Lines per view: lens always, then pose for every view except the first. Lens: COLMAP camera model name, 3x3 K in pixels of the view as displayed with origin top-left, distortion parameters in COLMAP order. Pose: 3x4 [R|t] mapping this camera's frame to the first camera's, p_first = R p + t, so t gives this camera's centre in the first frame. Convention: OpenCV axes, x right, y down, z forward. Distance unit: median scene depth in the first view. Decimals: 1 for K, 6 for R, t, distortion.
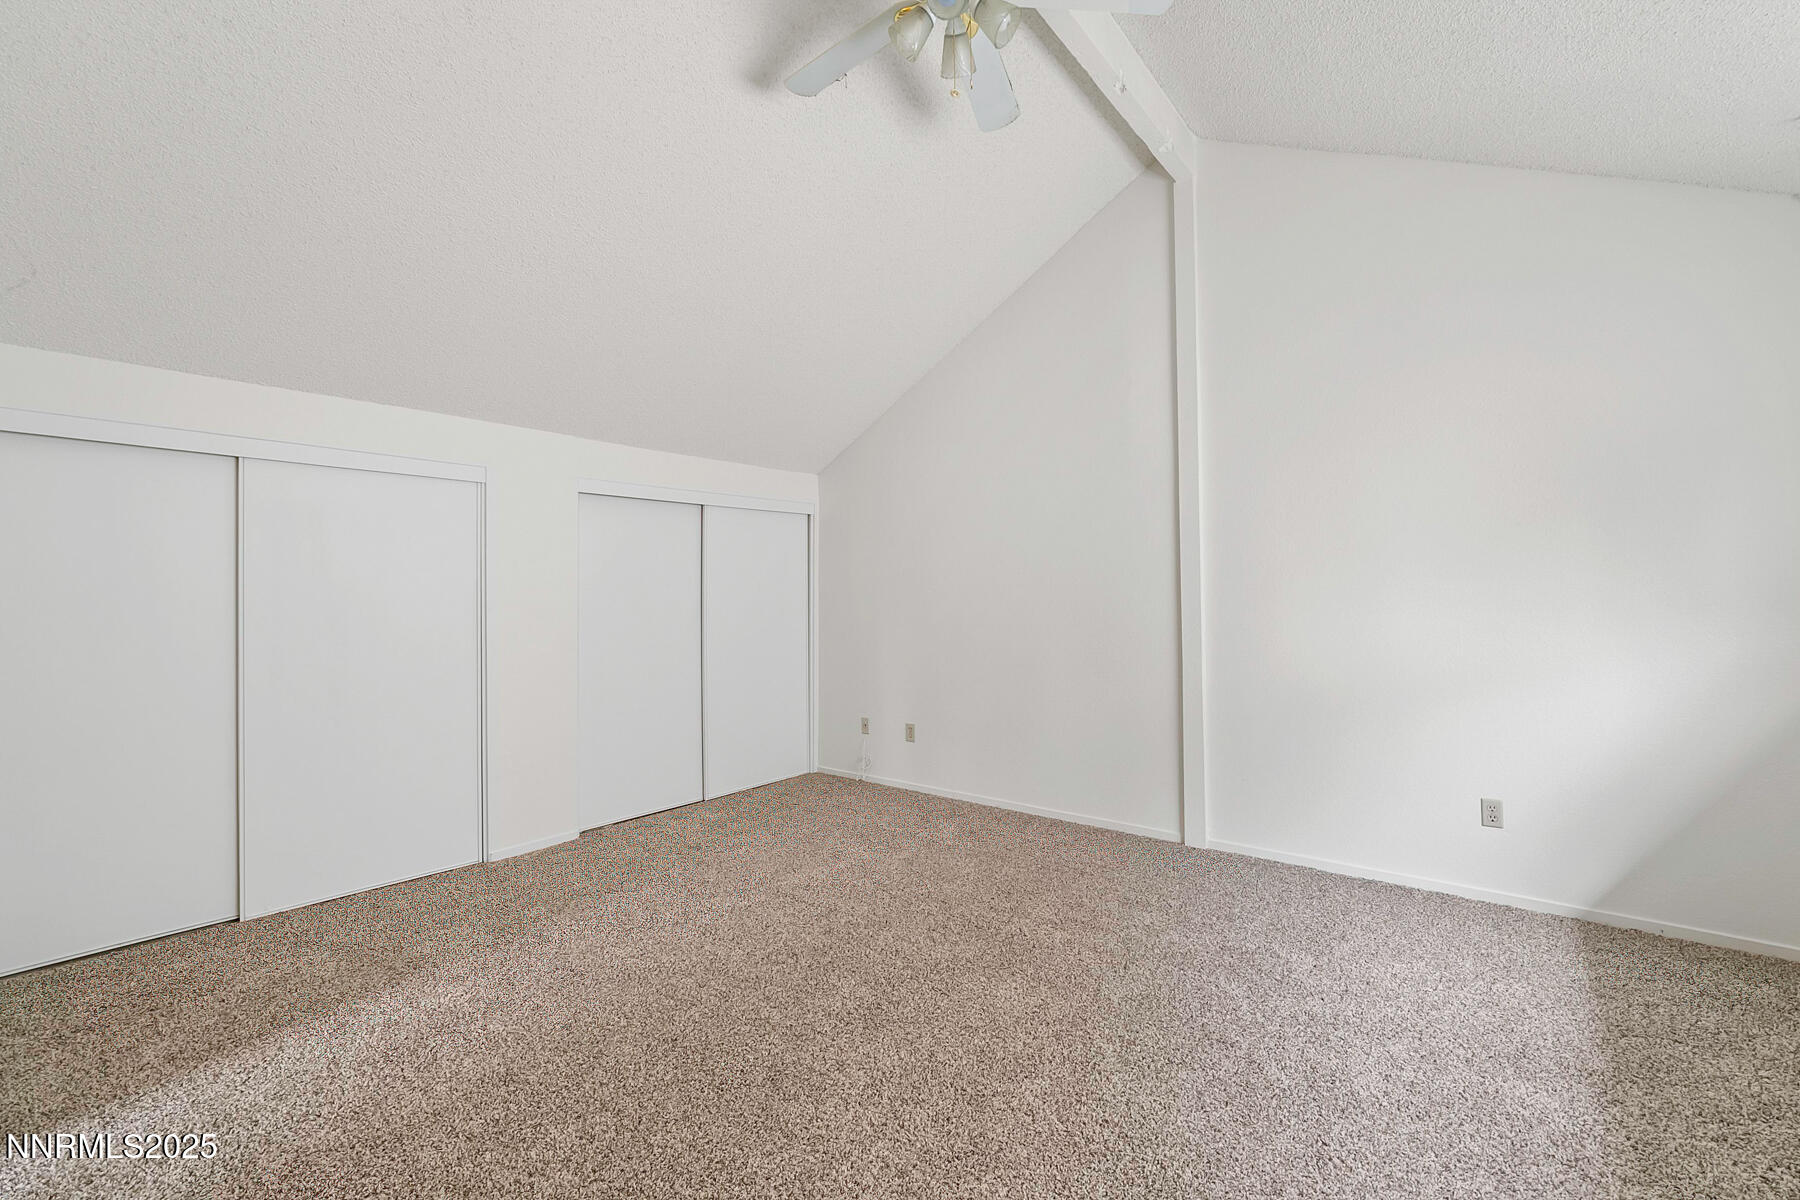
lens RADIAL K [[731.5, 0, 906.8], [0, 731.5, 601.7], [0, 0, 1]] dist [-0.008321, -0.000208]
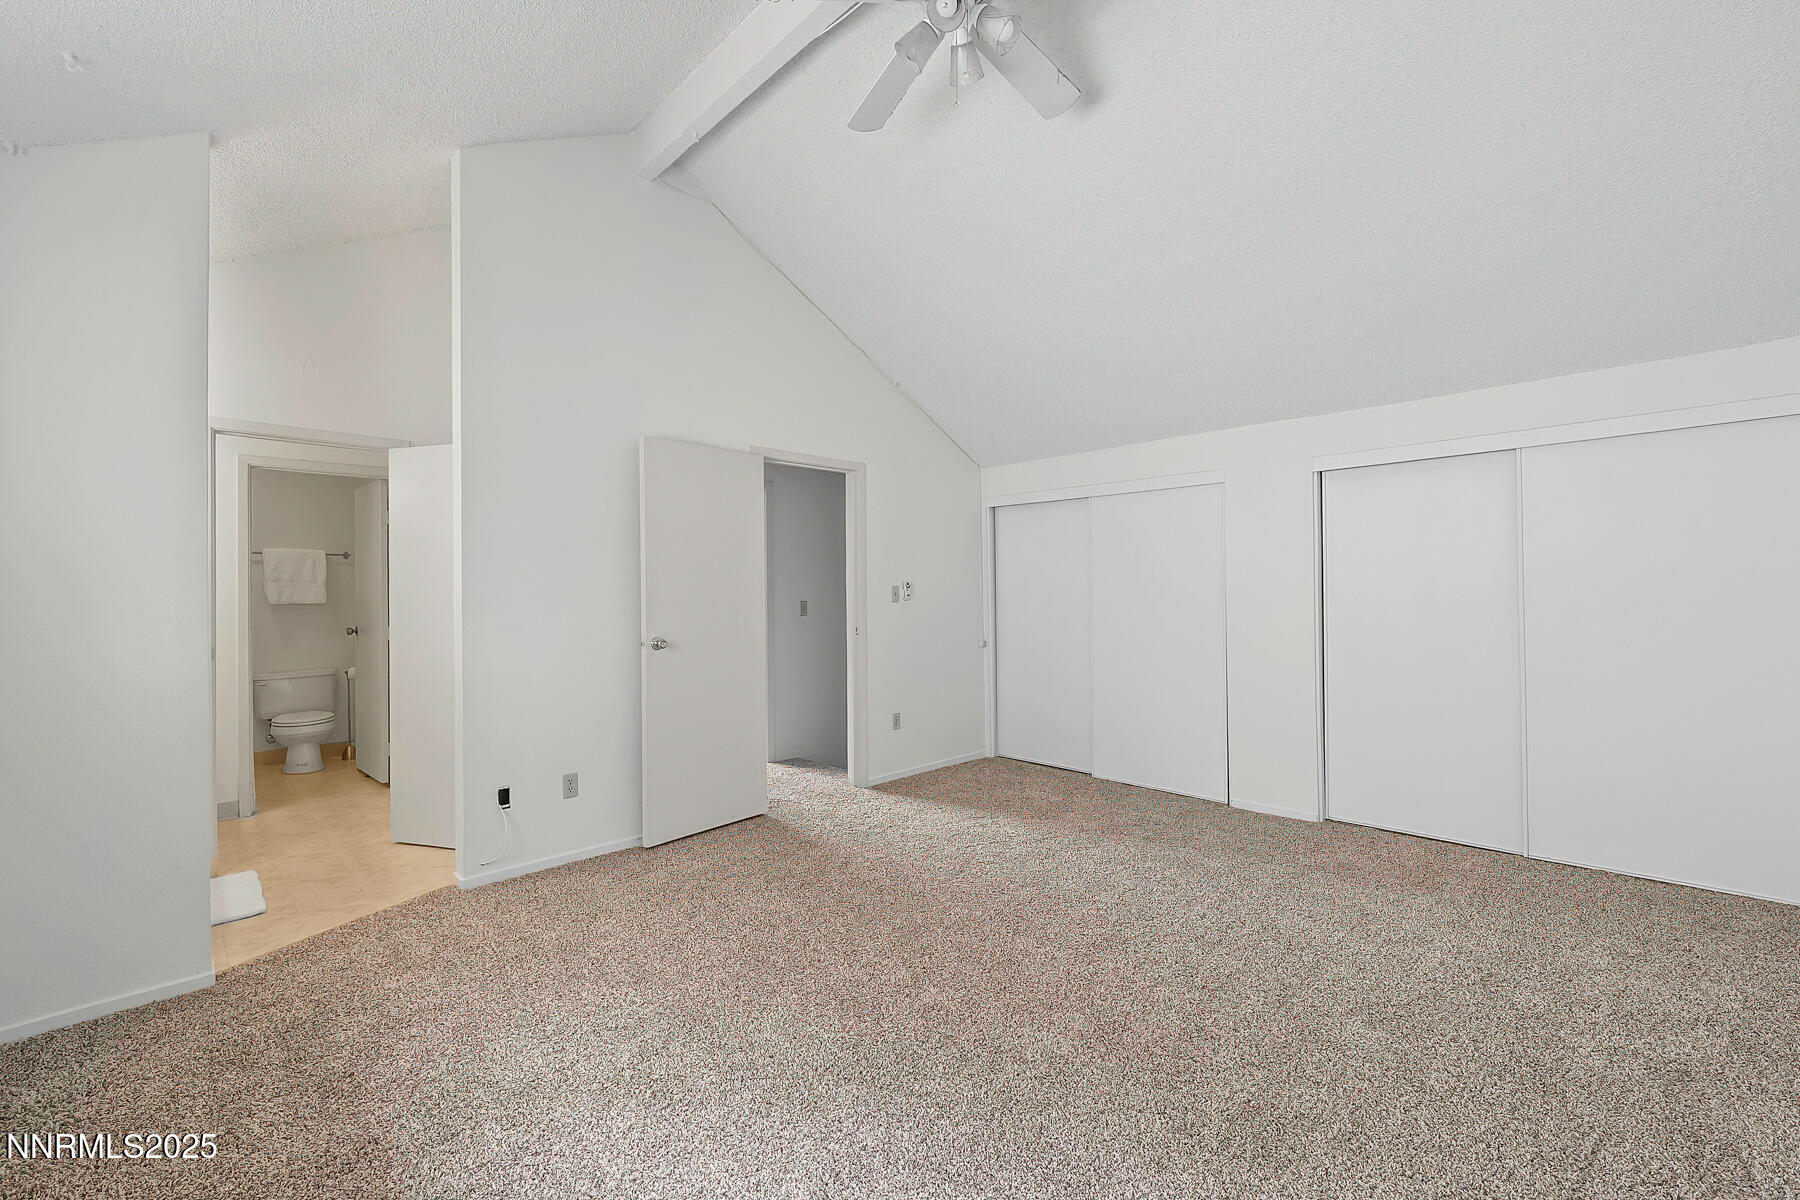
lens RADIAL K [[731.5, 0, 906.5], [0, 731.5, 589.8], [0, 0, 1]] dist [-0.008321, -0.000208]
pose [[-0.086773, 0.007573, -0.996199, 0.604992], [0.001748, 0.999971, 0.007449, 0.000691], [0.996227, -0.001095, -0.086783, 0.556320]]
